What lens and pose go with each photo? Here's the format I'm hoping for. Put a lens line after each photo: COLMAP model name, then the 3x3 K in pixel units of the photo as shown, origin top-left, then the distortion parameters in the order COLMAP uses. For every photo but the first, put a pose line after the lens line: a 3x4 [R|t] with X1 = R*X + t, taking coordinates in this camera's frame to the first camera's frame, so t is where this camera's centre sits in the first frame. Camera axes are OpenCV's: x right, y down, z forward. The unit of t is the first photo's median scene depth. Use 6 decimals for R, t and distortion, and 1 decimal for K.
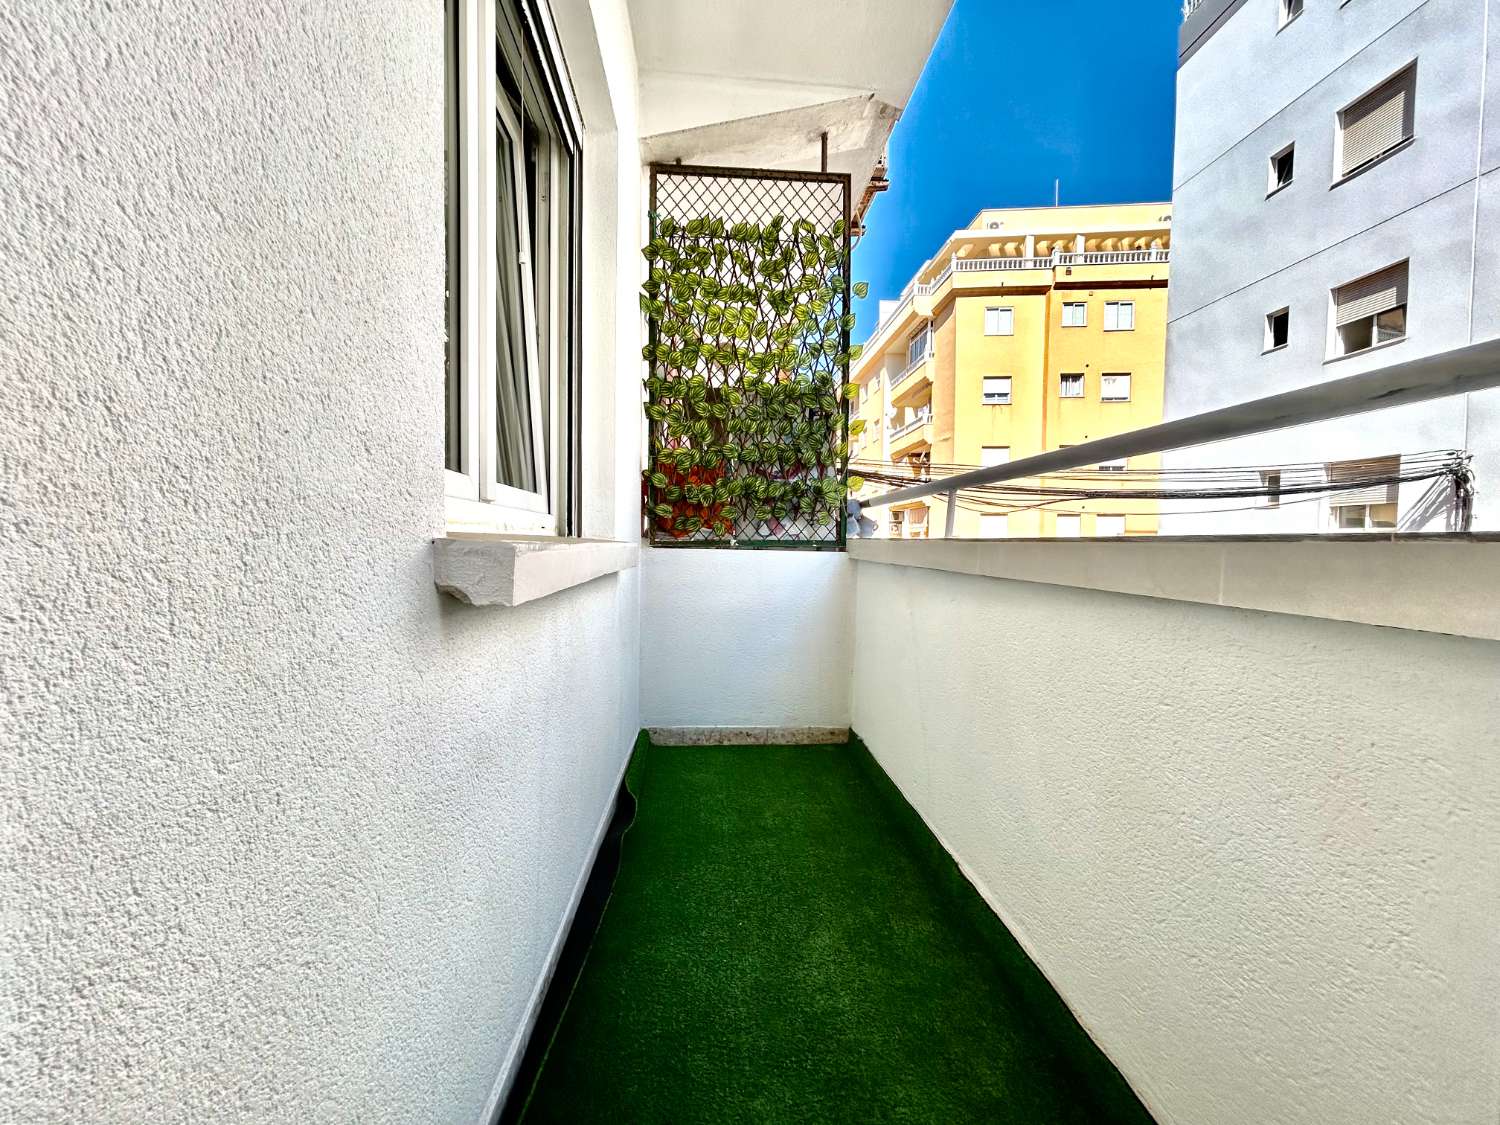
lens RADIAL K [[604.3, 0, 749.0], [0, 604.3, 560.7], [0, 0, 1]] dist [-0.001454, 0.001178]
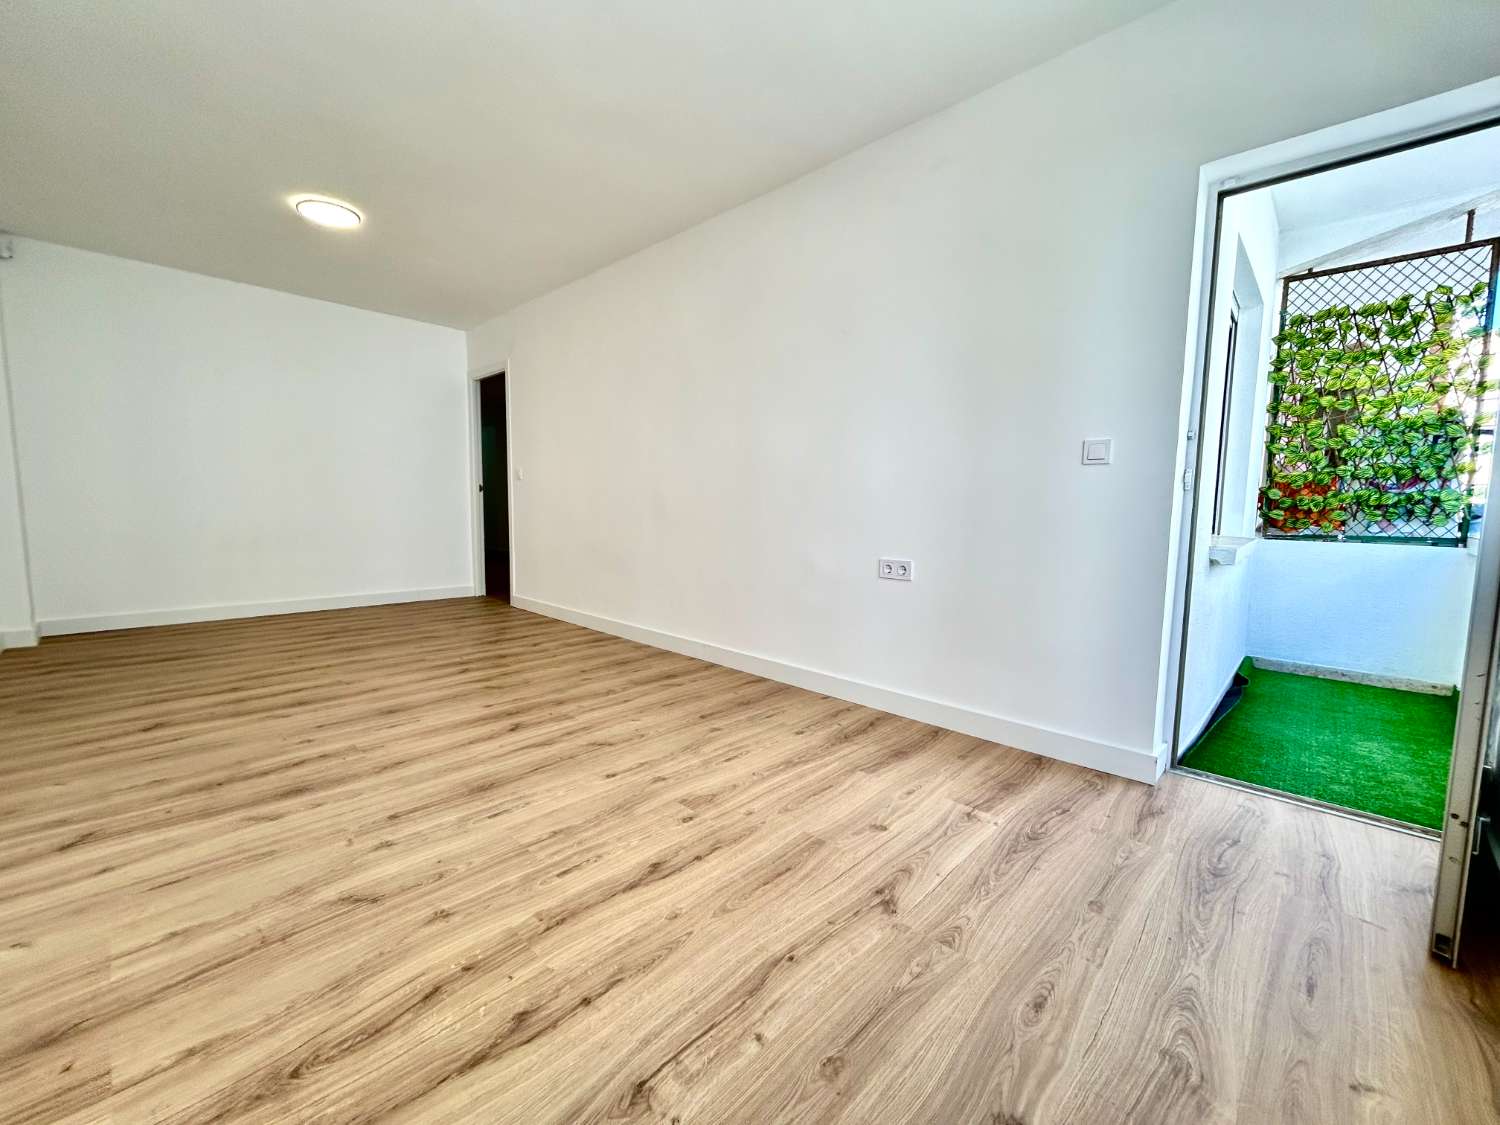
lens RADIAL K [[607.9, 0, 741.6], [0, 607.9, 562.2], [0, 0, 1]] dist [0.014158, -0.005939]
pose [[0.668308, 0.063551, -0.741165, 0.101872], [-0.028092, 0.997789, 0.060225, -0.019012], [0.743354, -0.019428, 0.668616, -0.971849]]
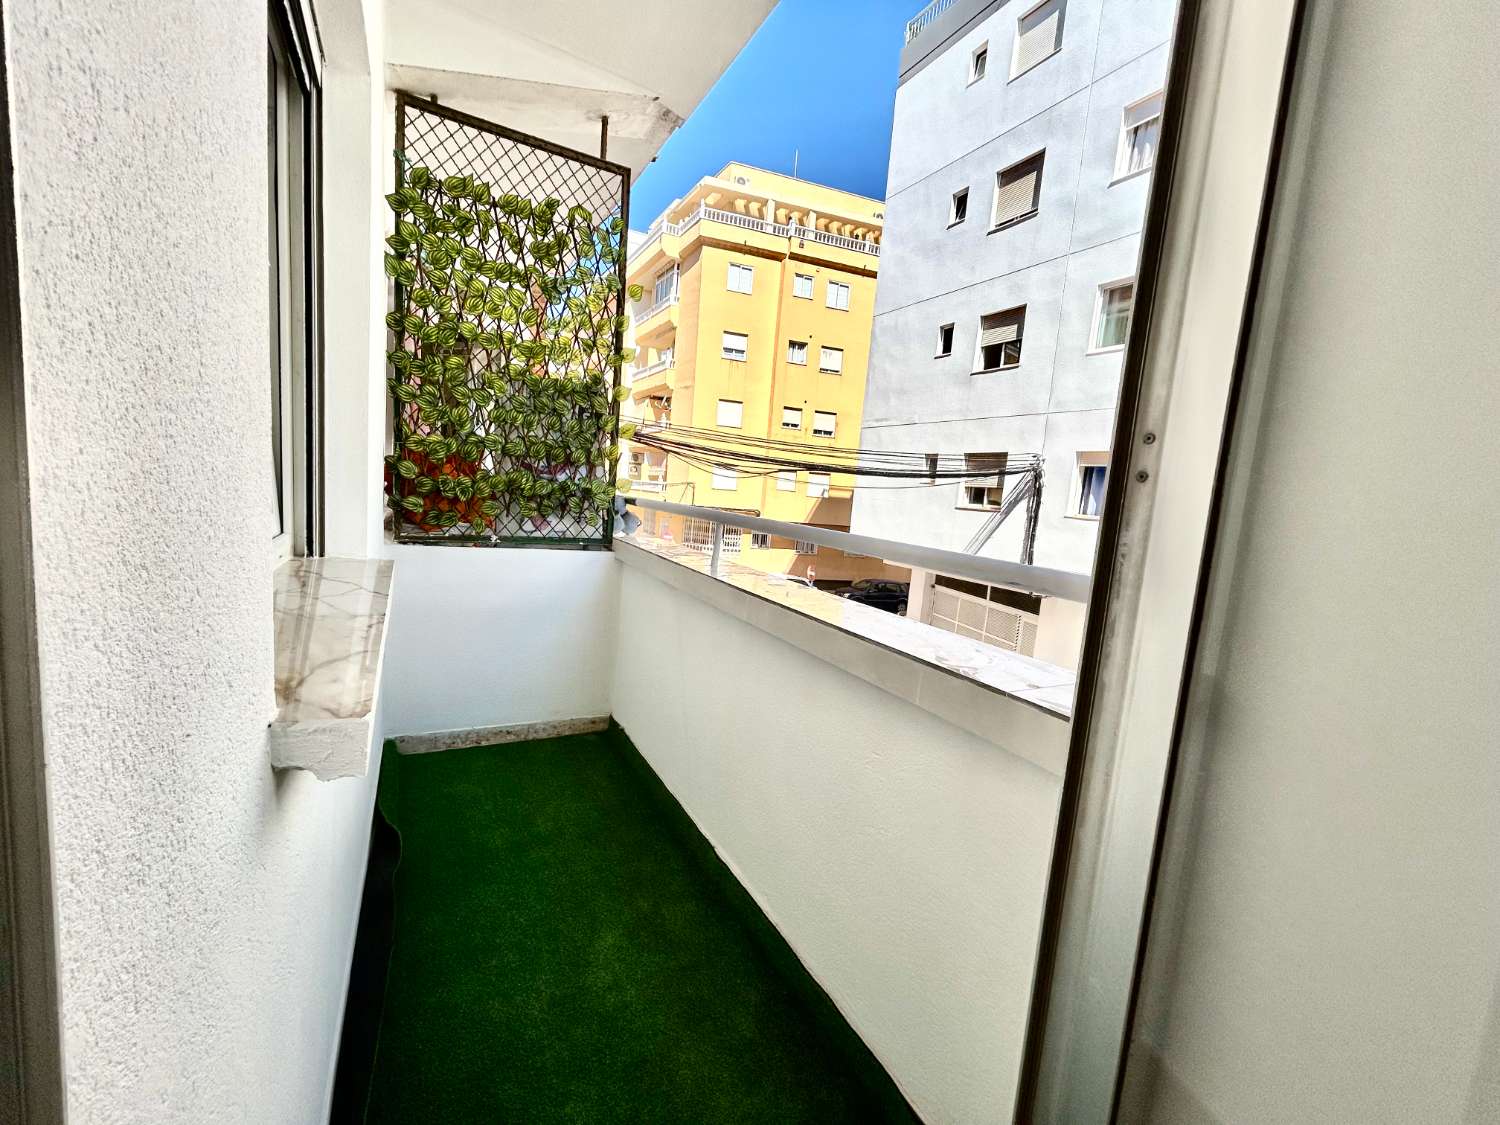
lens RADIAL K [[604.3, 0, 749.0], [0, 604.3, 560.7], [0, 0, 1]] dist [-0.001454, 0.001178]
pose [[0.907861, 0.011763, 0.419107, -0.061128], [-0.055779, 0.994109, 0.092927, -0.107985], [-0.415545, -0.107742, 0.903169, -0.038088]]
